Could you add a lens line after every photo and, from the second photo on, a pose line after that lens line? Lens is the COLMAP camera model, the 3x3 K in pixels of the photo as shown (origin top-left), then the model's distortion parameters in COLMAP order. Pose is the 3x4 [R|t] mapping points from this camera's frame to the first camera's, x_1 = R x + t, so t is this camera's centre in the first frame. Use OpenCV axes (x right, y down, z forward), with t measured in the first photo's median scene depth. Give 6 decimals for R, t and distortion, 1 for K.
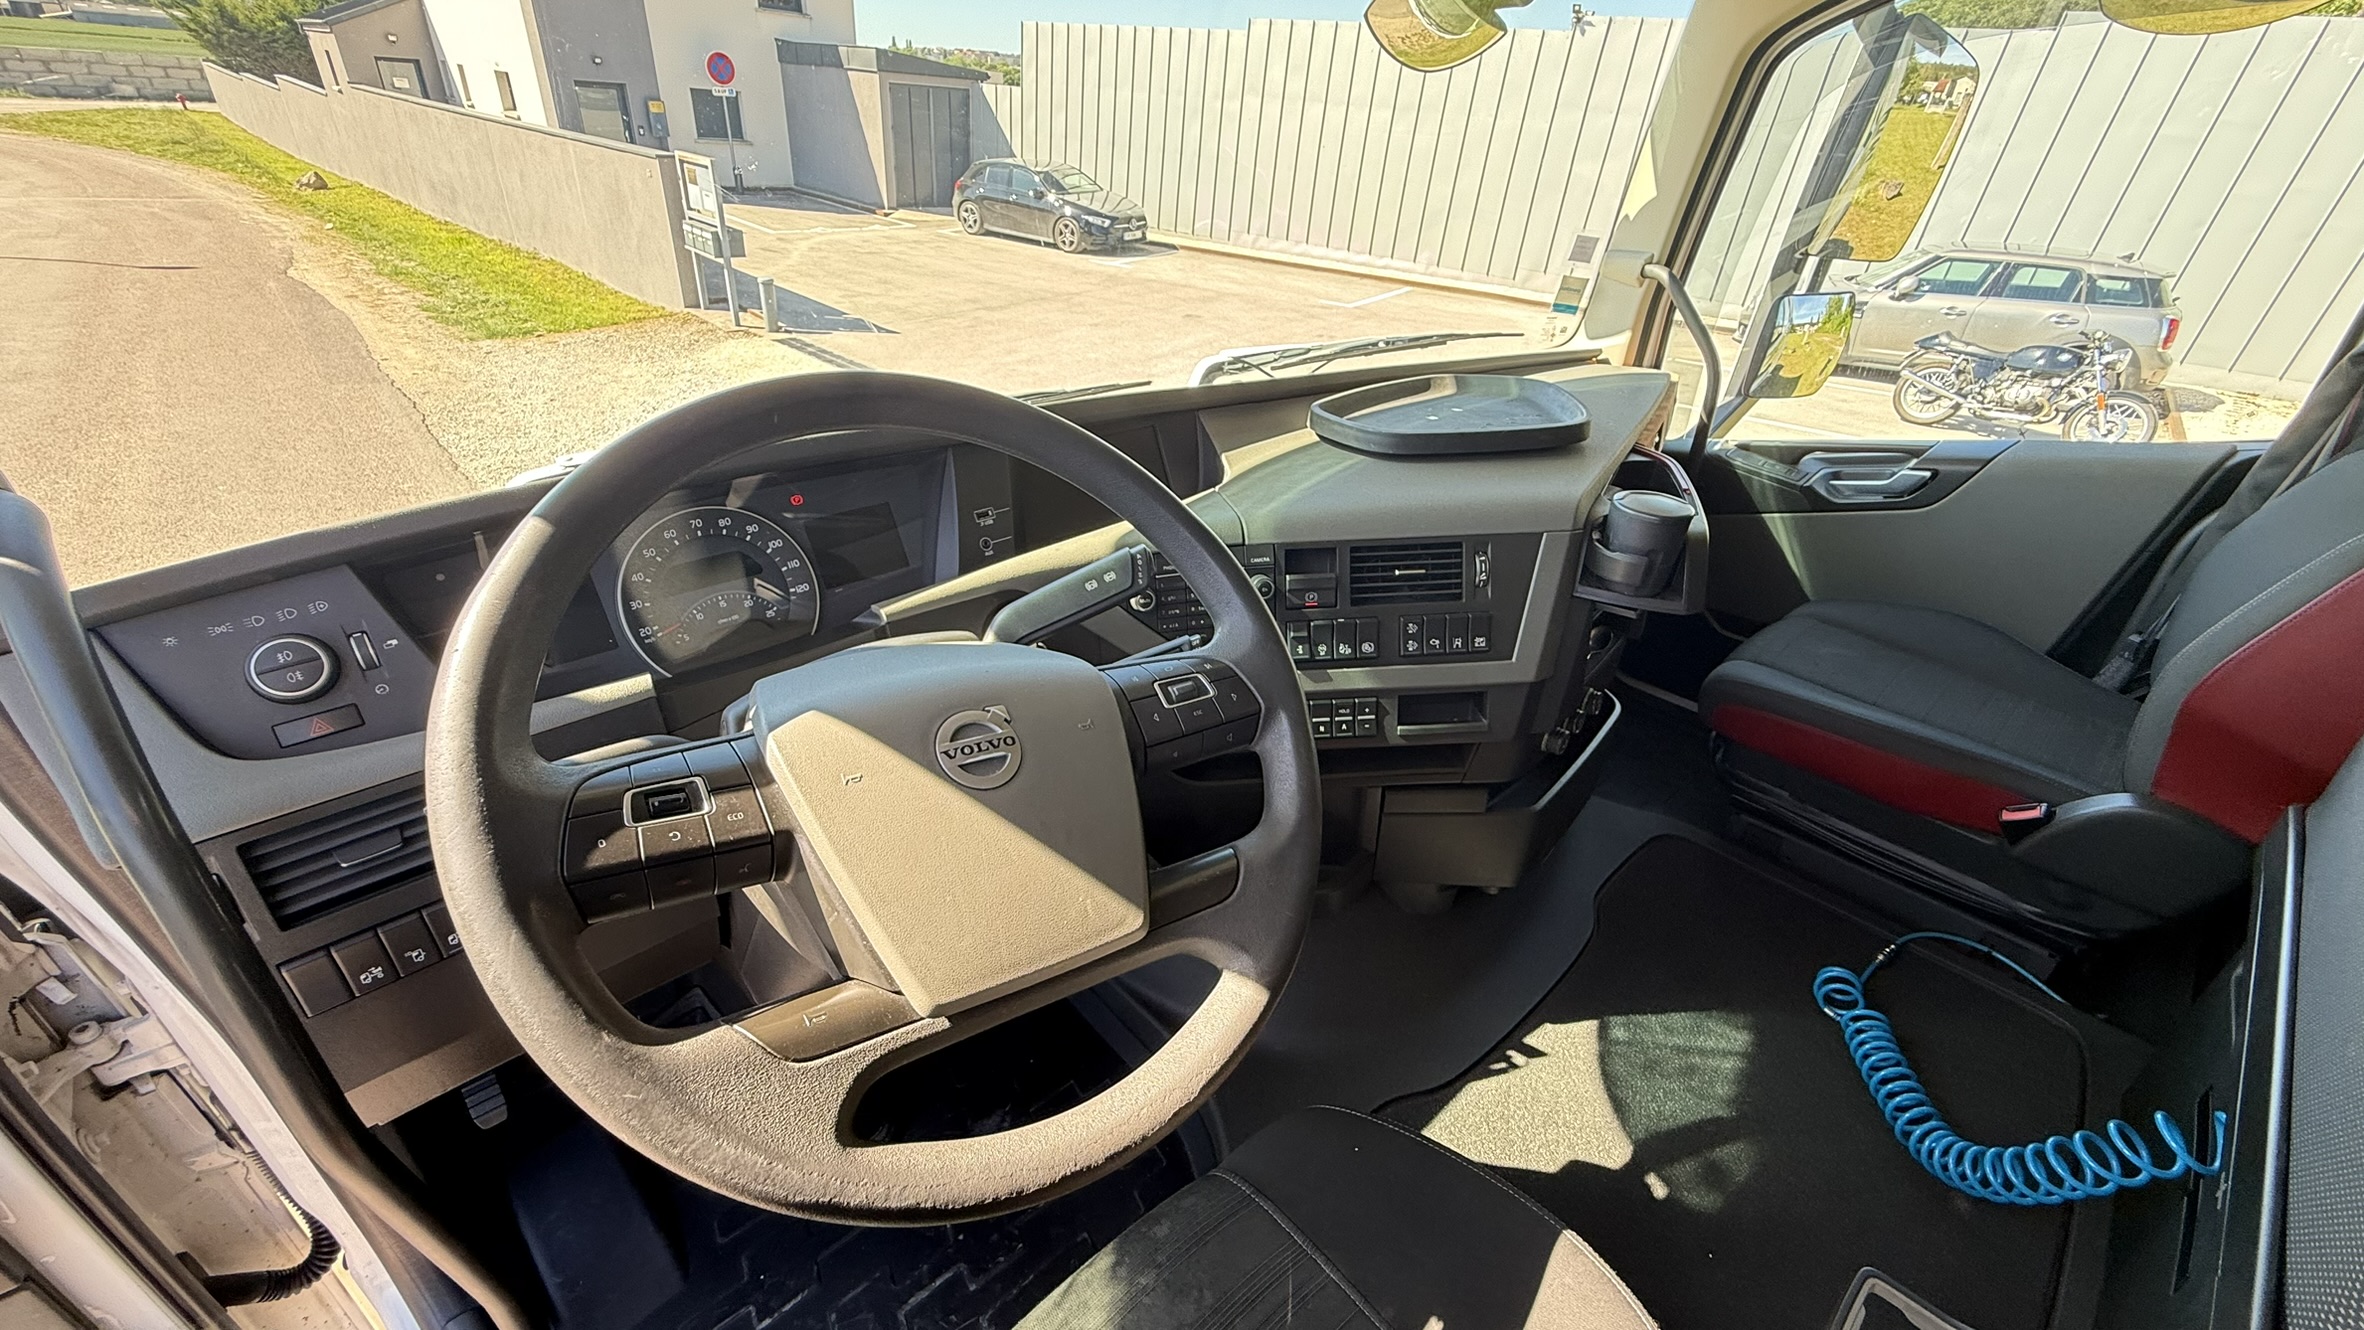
lens RADIAL K [[934.3, 0, 1179.7], [0, 934.3, 675.3], [0, 0, 1]] dist [-0.000864, -0.000280]
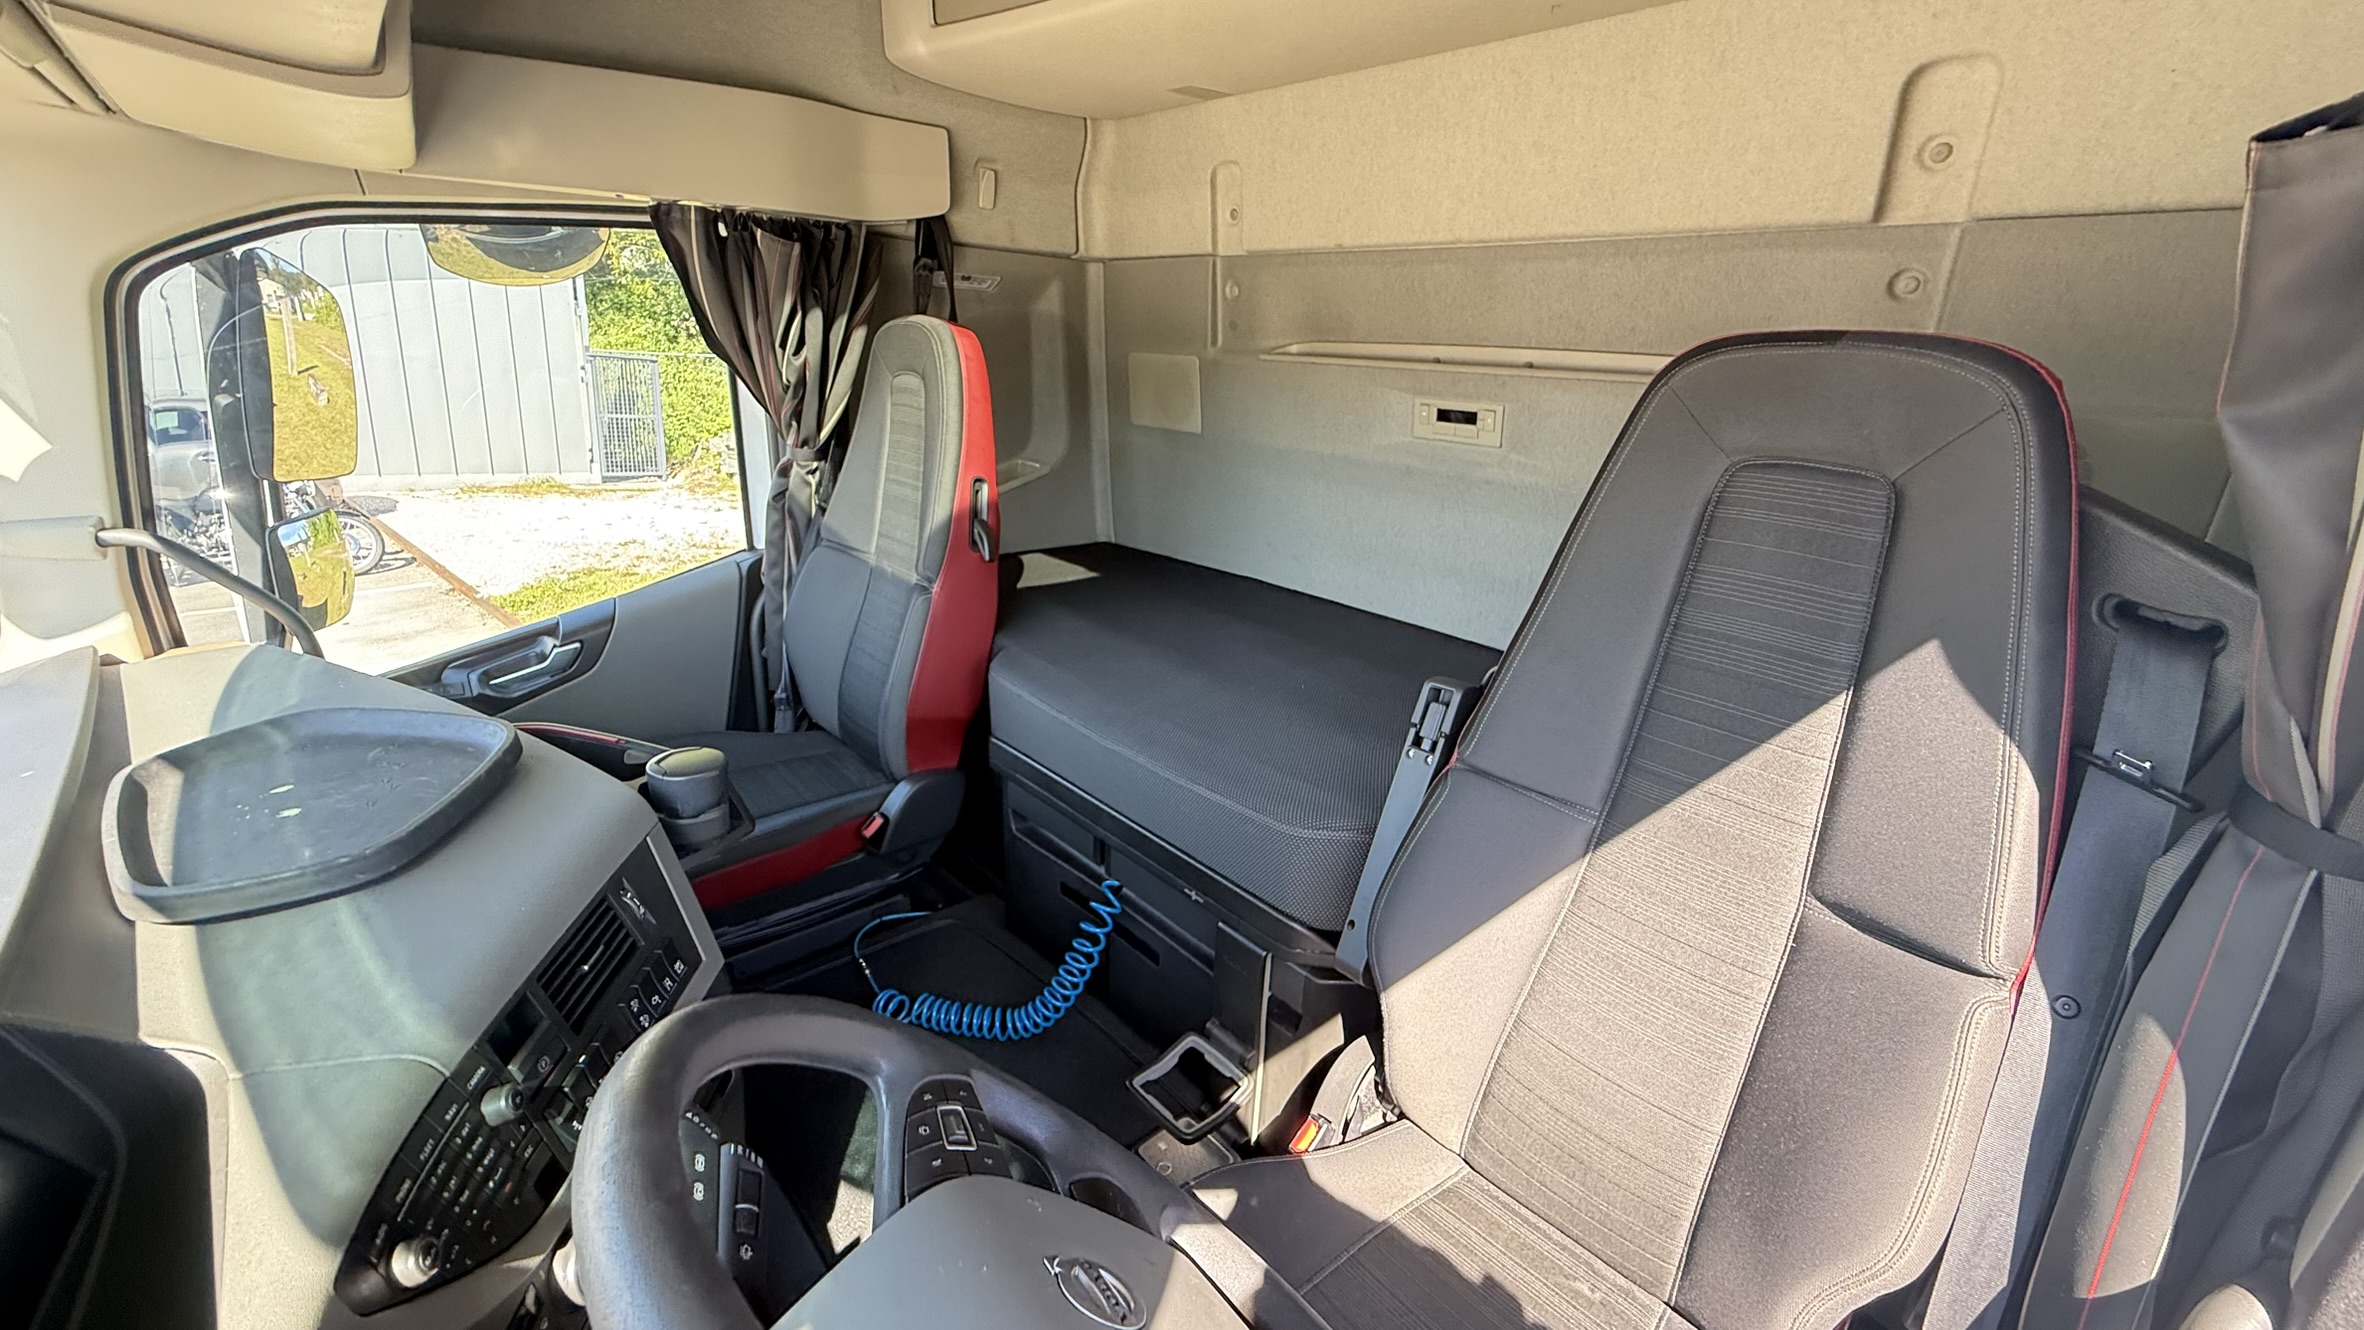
lens RADIAL K [[949.6, 0, 1182.0], [0, 949.6, 665.0], [0, 0, 1]] dist [0.000647, 0.000273]
pose [[0.009874, -0.346902, 0.937850, -0.282189], [0.457367, 0.835606, 0.304267, -0.214990], [-0.889223, 0.425937, 0.166912, 0.171486]]
